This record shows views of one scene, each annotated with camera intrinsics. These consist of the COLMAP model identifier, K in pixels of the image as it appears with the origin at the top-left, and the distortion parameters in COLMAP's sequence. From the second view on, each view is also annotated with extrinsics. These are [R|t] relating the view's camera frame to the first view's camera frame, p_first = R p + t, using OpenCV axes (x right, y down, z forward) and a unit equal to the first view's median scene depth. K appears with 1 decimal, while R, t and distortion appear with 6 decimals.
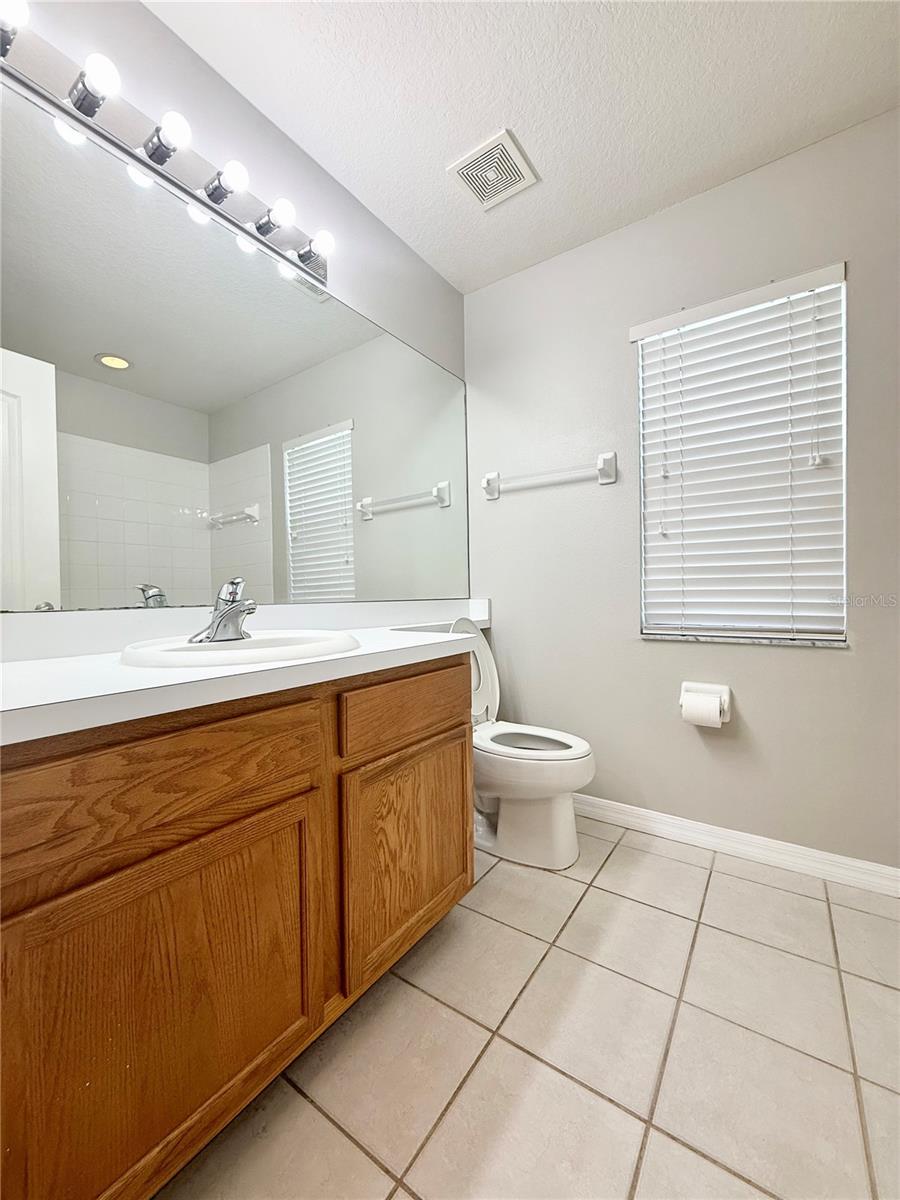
lens RADIAL K [[478.2, 0, 451.4], [0, 478.2, 599.6], [0, 0, 1]] dist [-0.001367, 0.000724]
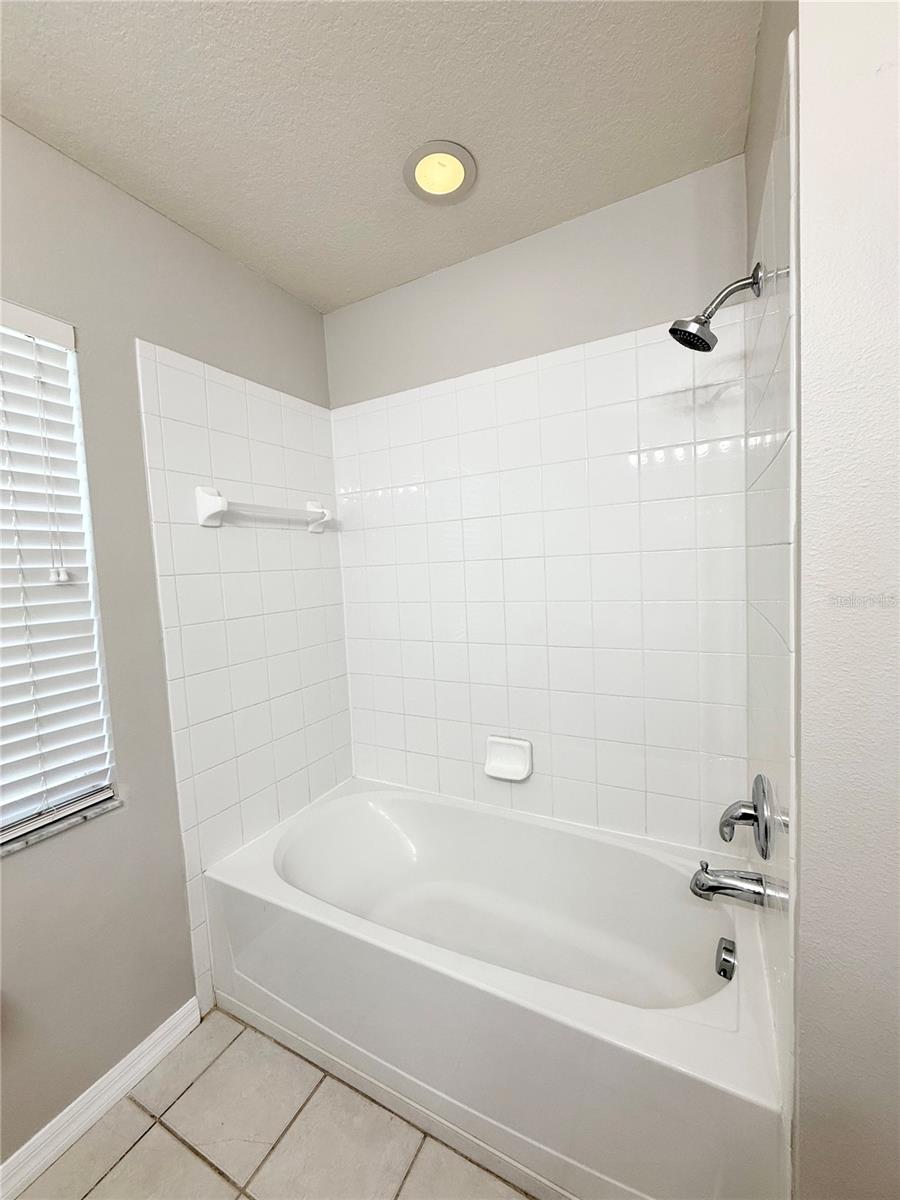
lens RADIAL K [[478.2, 0, 451.3], [0, 478.2, 594.6], [0, 0, 1]] dist [-0.001367, 0.000724]
pose [[-0.124857, -0.048724, 0.990978, -0.047252], [0.063637, 0.996344, 0.057006, -0.265845], [-0.990132, 0.070180, -0.121300, 0.494408]]
